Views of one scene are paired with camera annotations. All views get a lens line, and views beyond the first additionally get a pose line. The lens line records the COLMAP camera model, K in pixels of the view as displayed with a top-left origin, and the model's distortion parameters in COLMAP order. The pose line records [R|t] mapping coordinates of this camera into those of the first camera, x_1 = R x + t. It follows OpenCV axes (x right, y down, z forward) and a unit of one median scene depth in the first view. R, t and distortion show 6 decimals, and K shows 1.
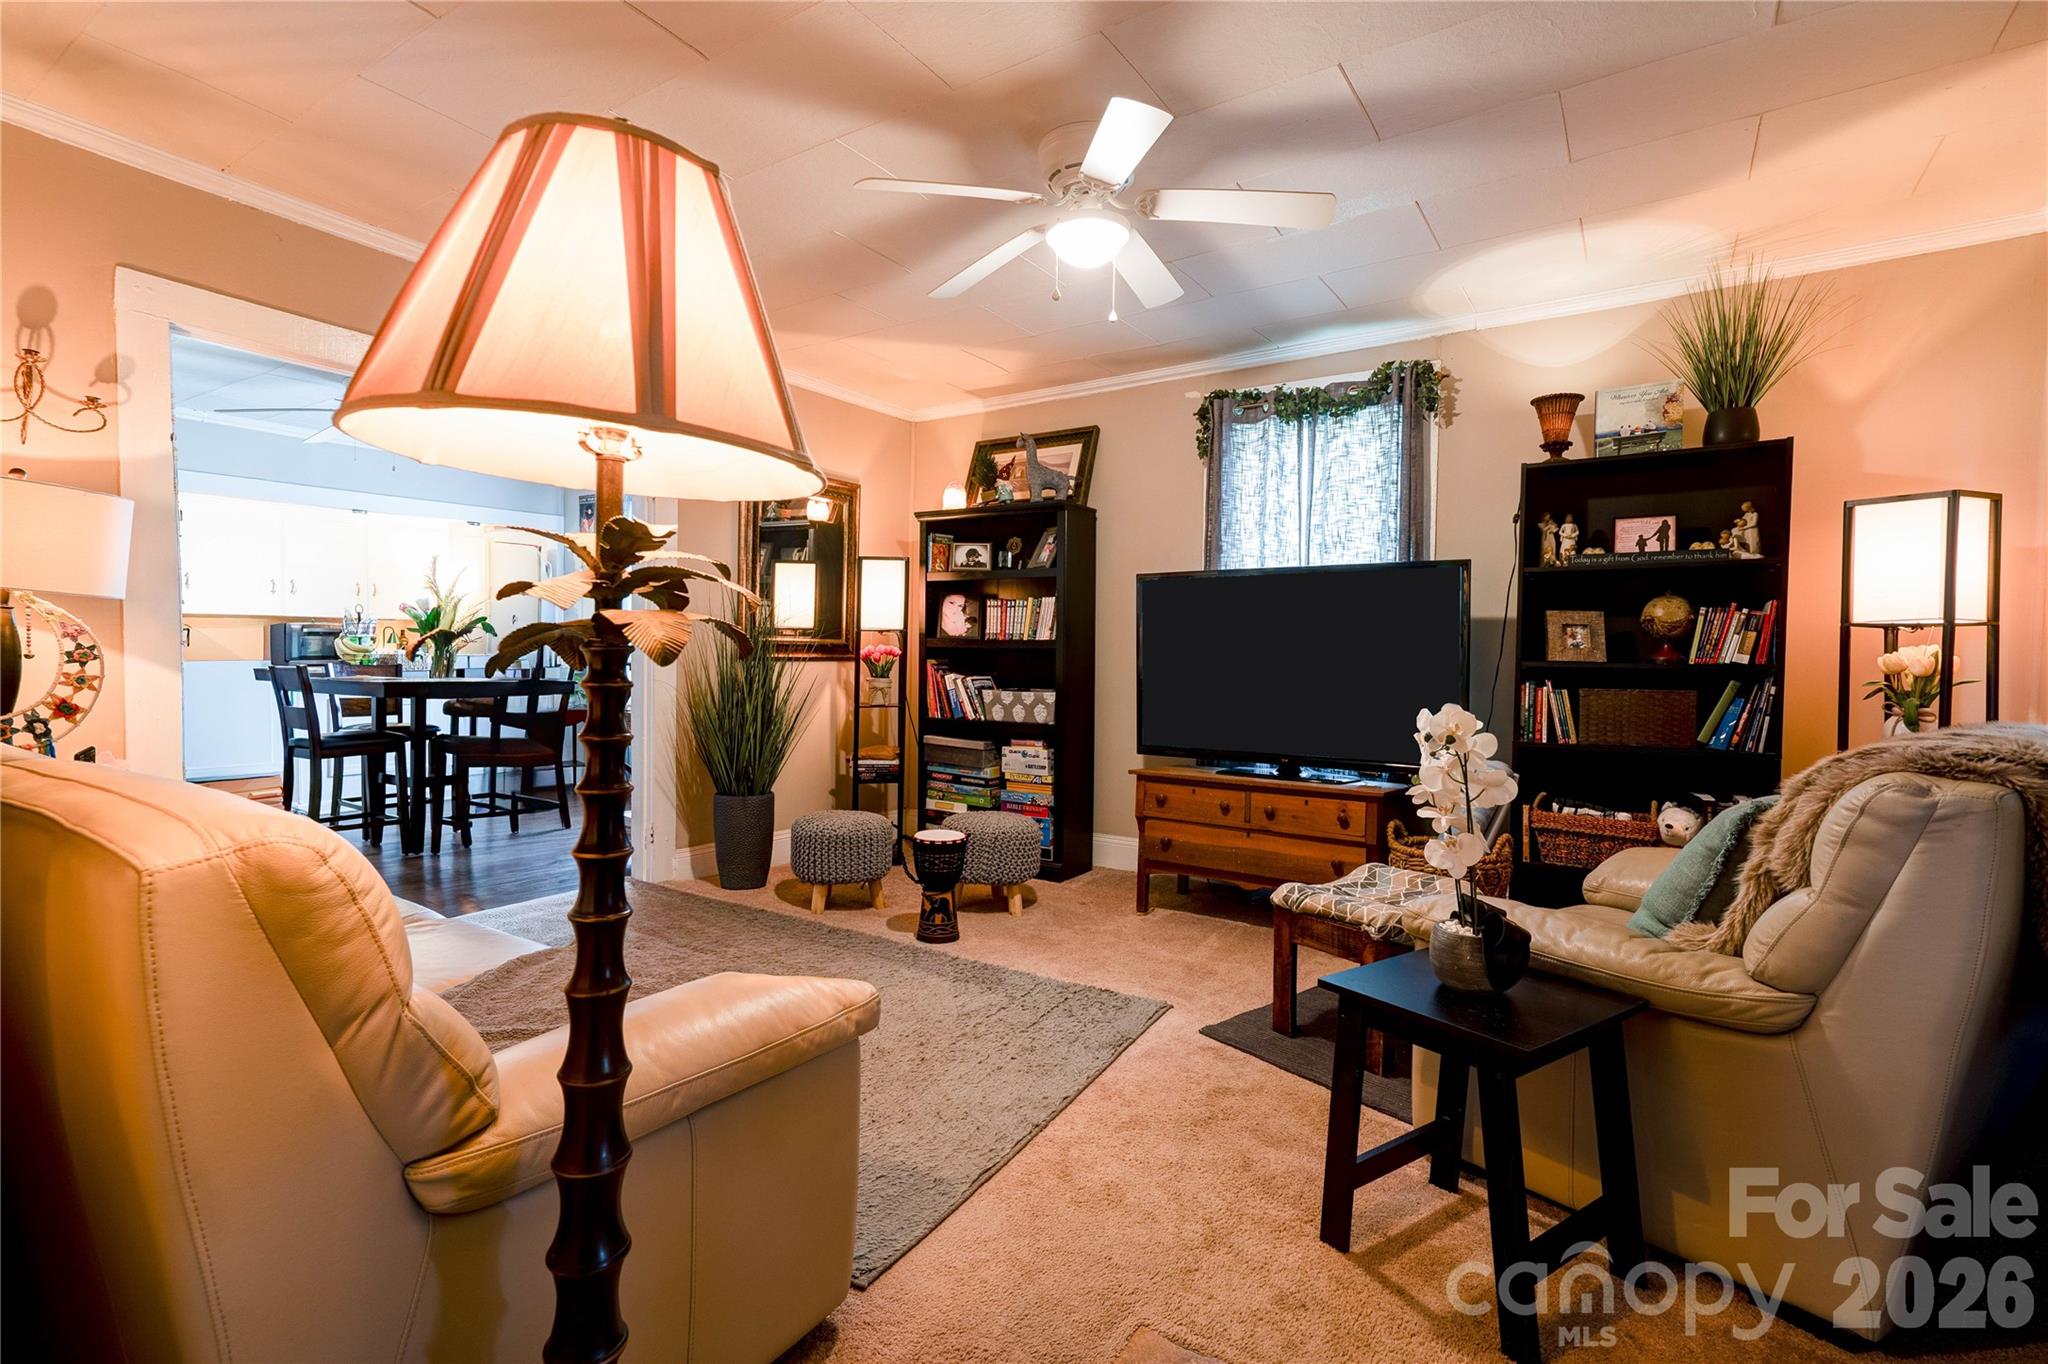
lens RADIAL K [[941.9, 0, 1016.4], [0, 941.9, 679.9], [0, 0, 1]] dist [-0.003023, 0.011633]
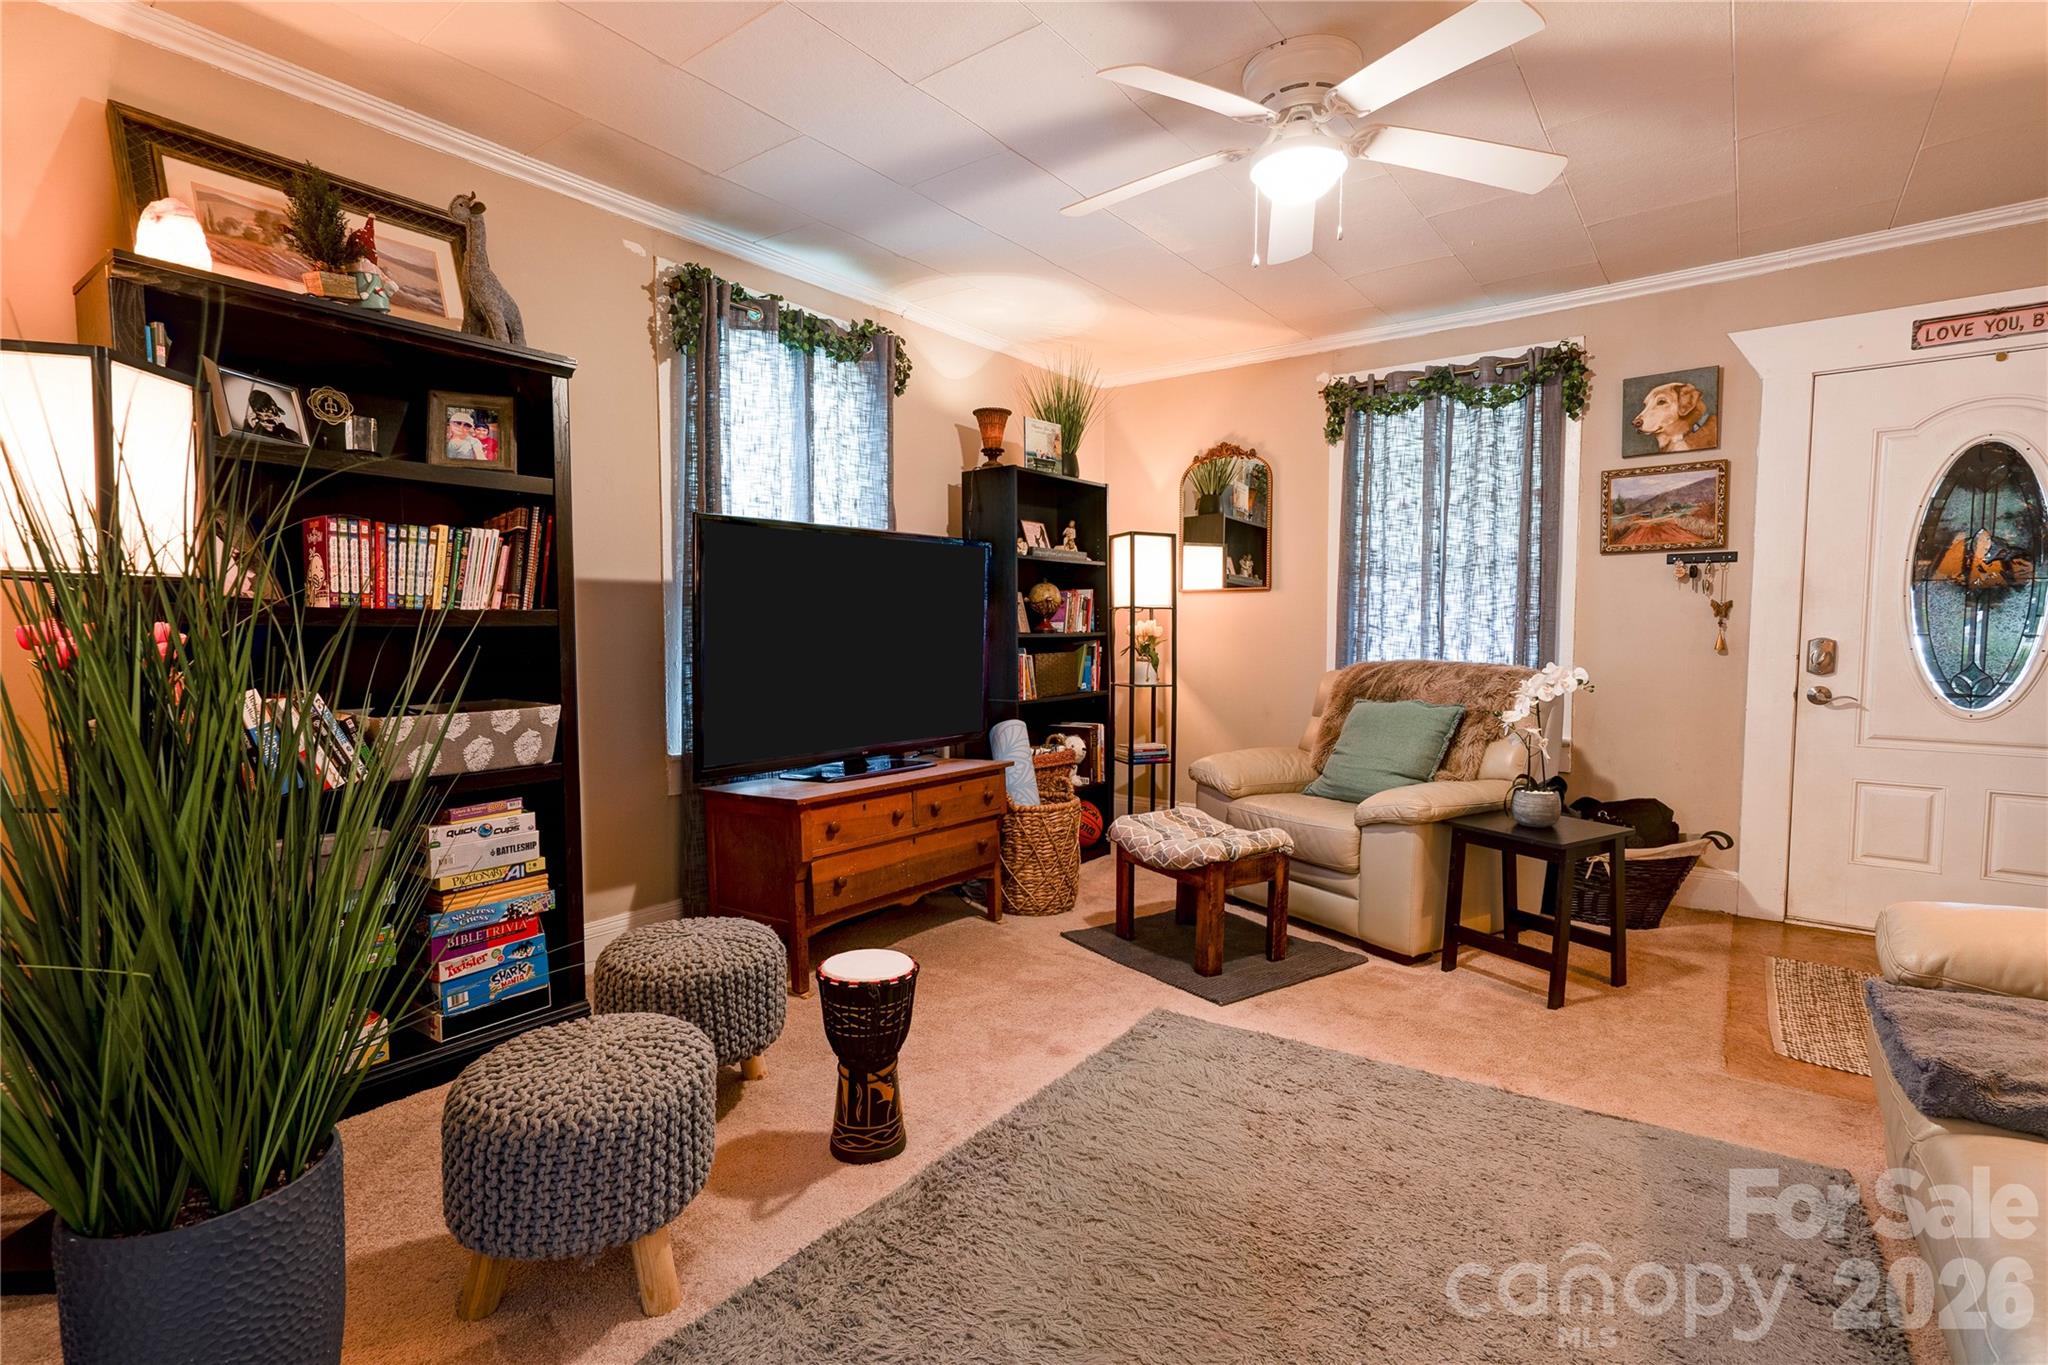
lens RADIAL K [[969.1, 0, 1003.3], [0, 969.1, 680.8], [0, 0, 1]] dist [-0.000601, 0.016162]
pose [[0.072605, -0.068725, 0.994990, -0.511168], [0.029160, 0.997343, 0.066759, -0.031746], [-0.996934, 0.024166, 0.074416, 0.696886]]
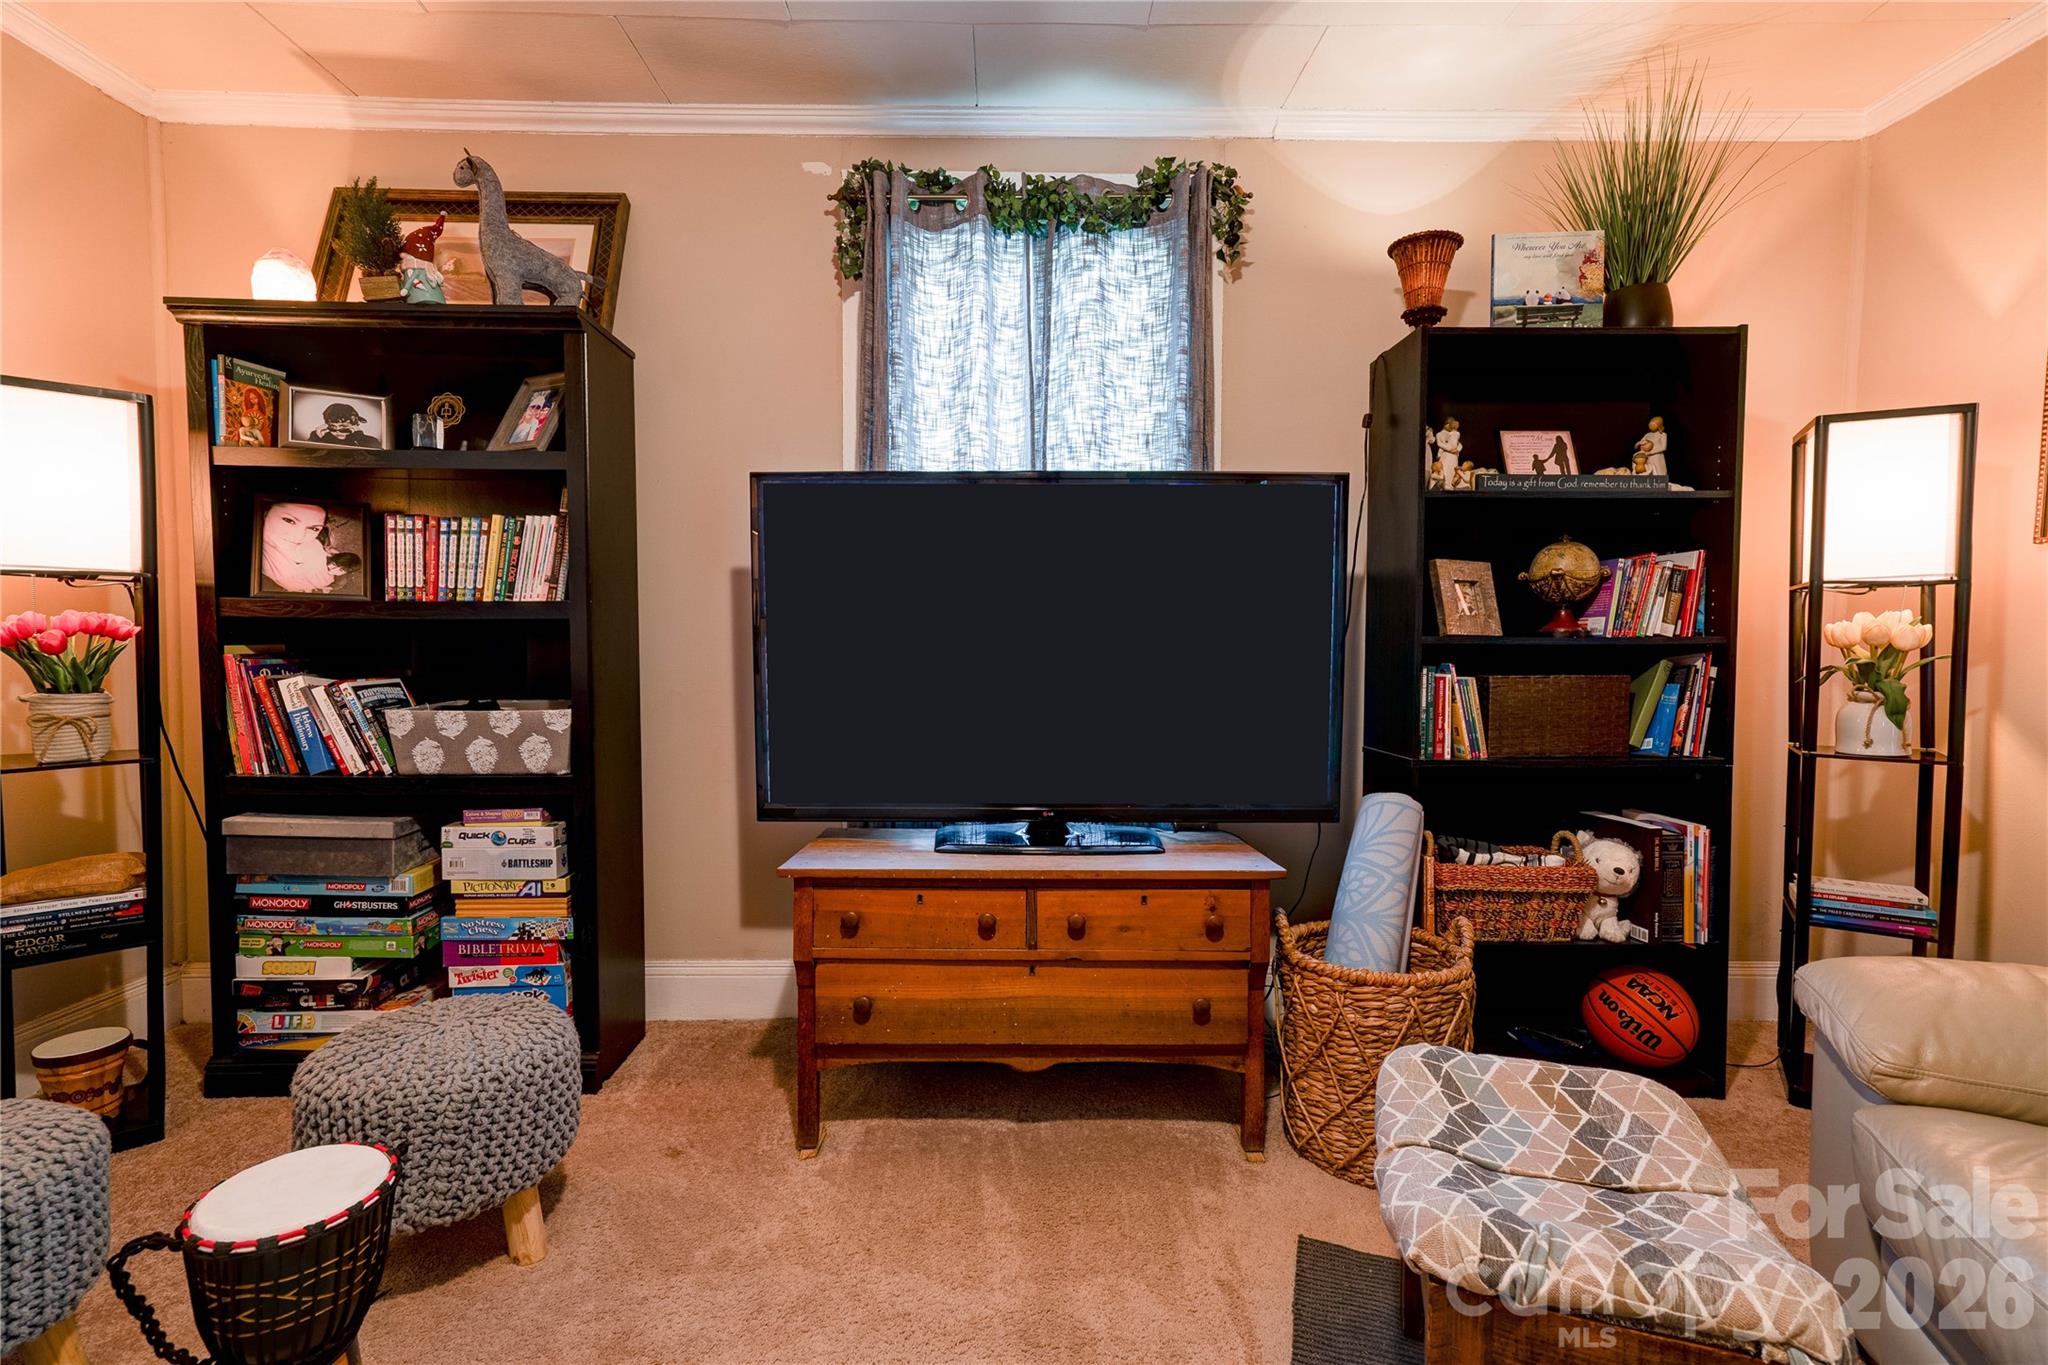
lens RADIAL K [[933.7, 0, 1013.8], [0, 933.7, 677.8], [0, 0, 1]] dist [-0.005127, 0.013572]
pose [[0.823867, -0.035910, 0.565645, -0.042645], [0.022293, 0.999272, 0.030969, -0.012941], [-0.566345, -0.012904, 0.824067, 0.473160]]
